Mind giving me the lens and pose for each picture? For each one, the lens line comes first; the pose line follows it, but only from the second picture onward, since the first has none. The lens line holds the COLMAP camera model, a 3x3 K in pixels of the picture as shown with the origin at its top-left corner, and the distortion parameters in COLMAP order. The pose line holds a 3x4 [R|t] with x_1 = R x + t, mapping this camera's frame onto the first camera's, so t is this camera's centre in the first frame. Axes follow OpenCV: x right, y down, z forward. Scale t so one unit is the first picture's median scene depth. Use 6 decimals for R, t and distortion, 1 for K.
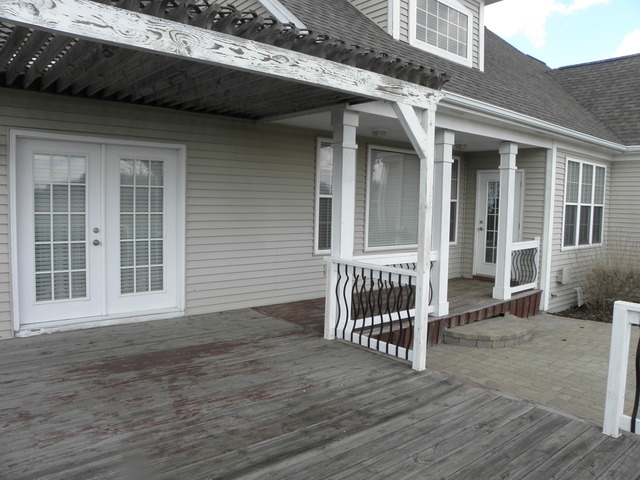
lens RADIAL K [[494.3, 0, 320.1], [0, 494.3, 239.6], [0, 0, 1]] dist [-0.121825, 0.015516]
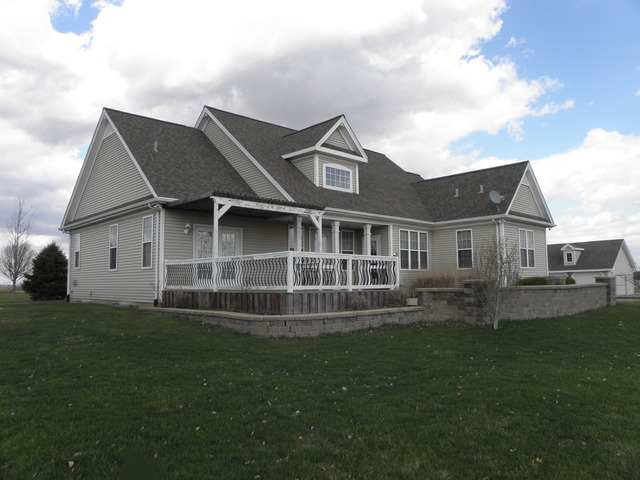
lens RADIAL K [[494.3, 0, 320.3], [0, 494.3, 240.3], [0, 0, 1]] dist [-0.121825, 0.015516]
pose [[0.997397, -0.028091, 0.066407, -0.011109], [0.038820, 0.985321, -0.166240, 0.282031], [-0.060763, 0.168385, 0.983847, -1.402133]]
